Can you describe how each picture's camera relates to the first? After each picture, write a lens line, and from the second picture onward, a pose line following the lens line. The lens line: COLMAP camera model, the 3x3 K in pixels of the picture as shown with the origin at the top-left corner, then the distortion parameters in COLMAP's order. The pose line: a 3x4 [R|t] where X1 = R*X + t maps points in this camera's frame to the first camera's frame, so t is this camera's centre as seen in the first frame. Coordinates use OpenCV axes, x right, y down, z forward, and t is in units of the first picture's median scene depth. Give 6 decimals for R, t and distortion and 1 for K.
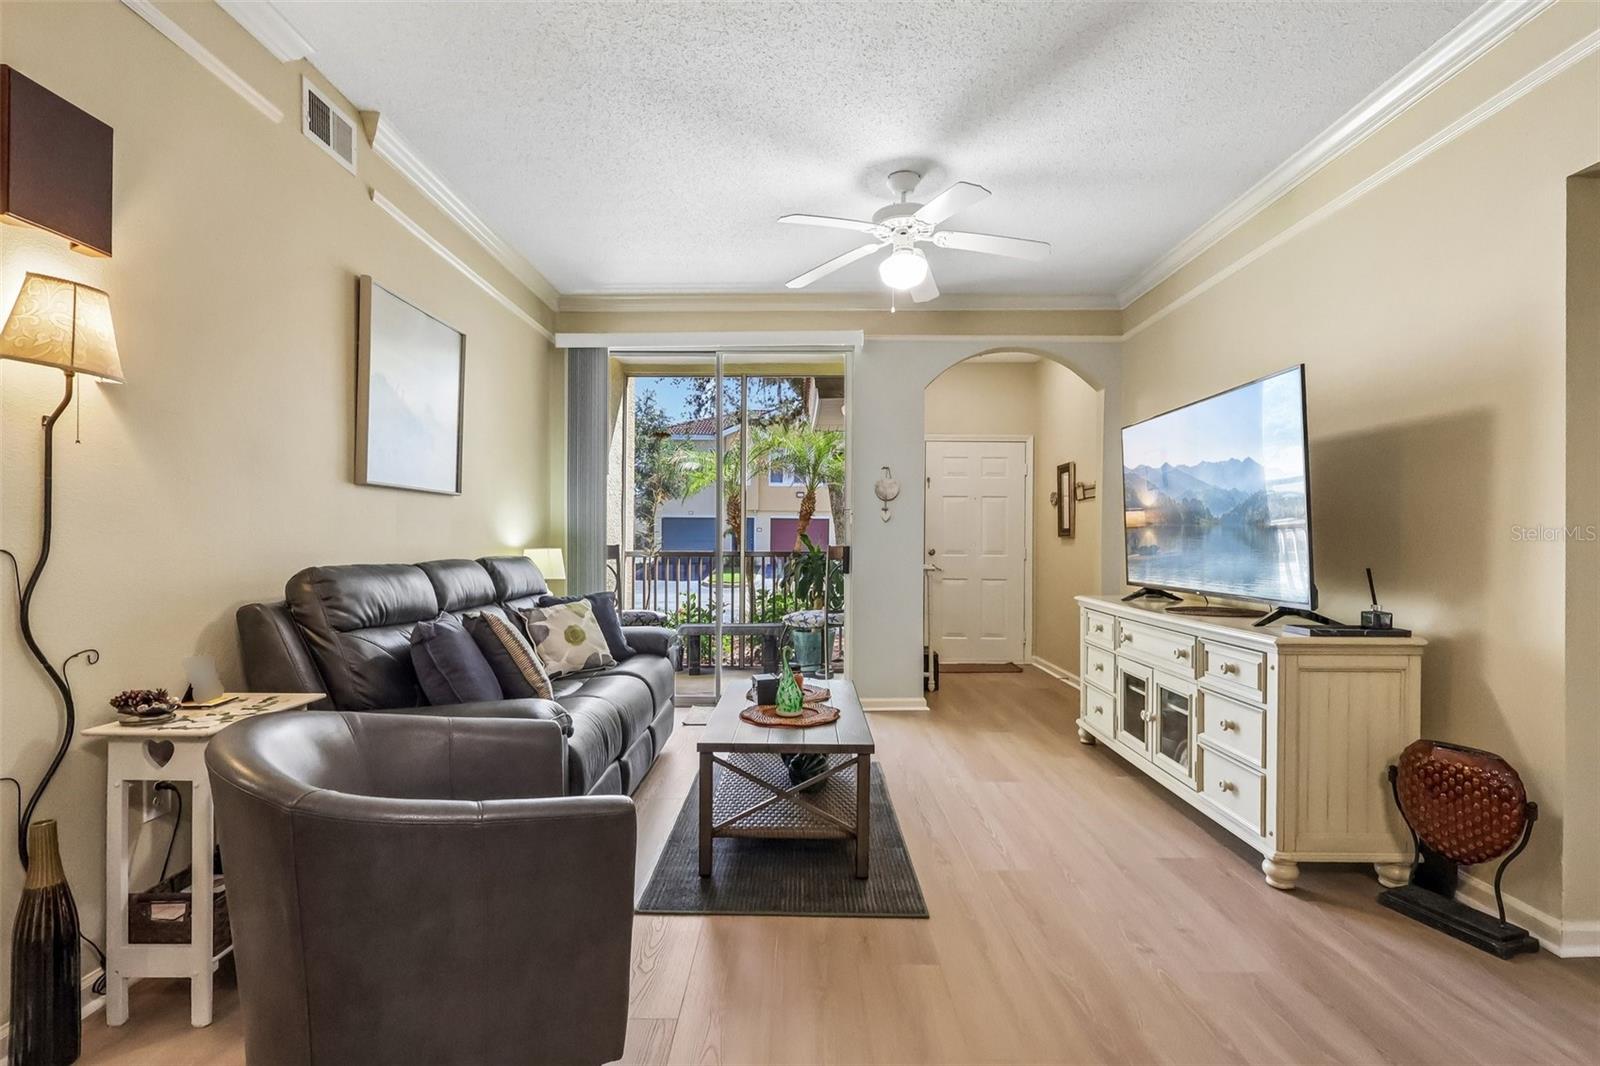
lens RADIAL K [[750.6, 0, 808.8], [0, 750.6, 535.1], [0, 0, 1]] dist [-0.002168, 0.001443]
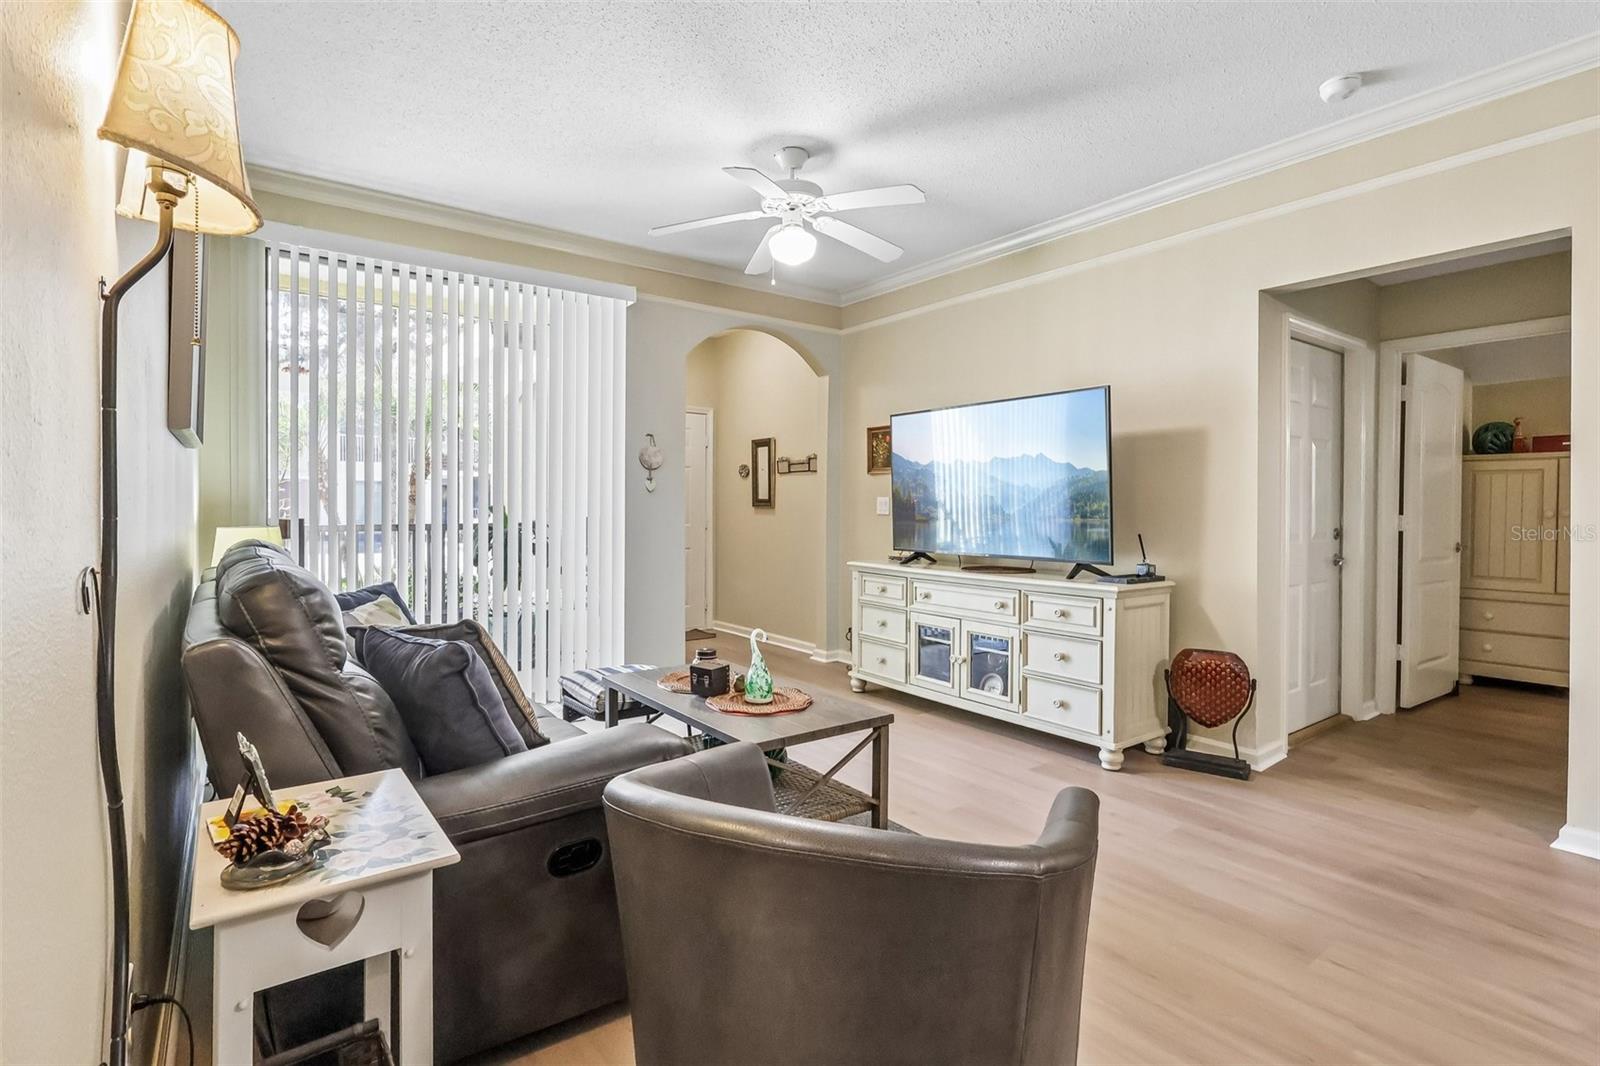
lens RADIAL K [[750.6, 0, 808.2], [0, 750.6, 510.8], [0, 0, 1]] dist [-0.002168, 0.001443]
pose [[0.802983, -0.002038, 0.595998, -0.546857], [-0.007029, 0.999892, 0.012889, -0.013364], [-0.595960, -0.014539, 0.802882, 0.207591]]
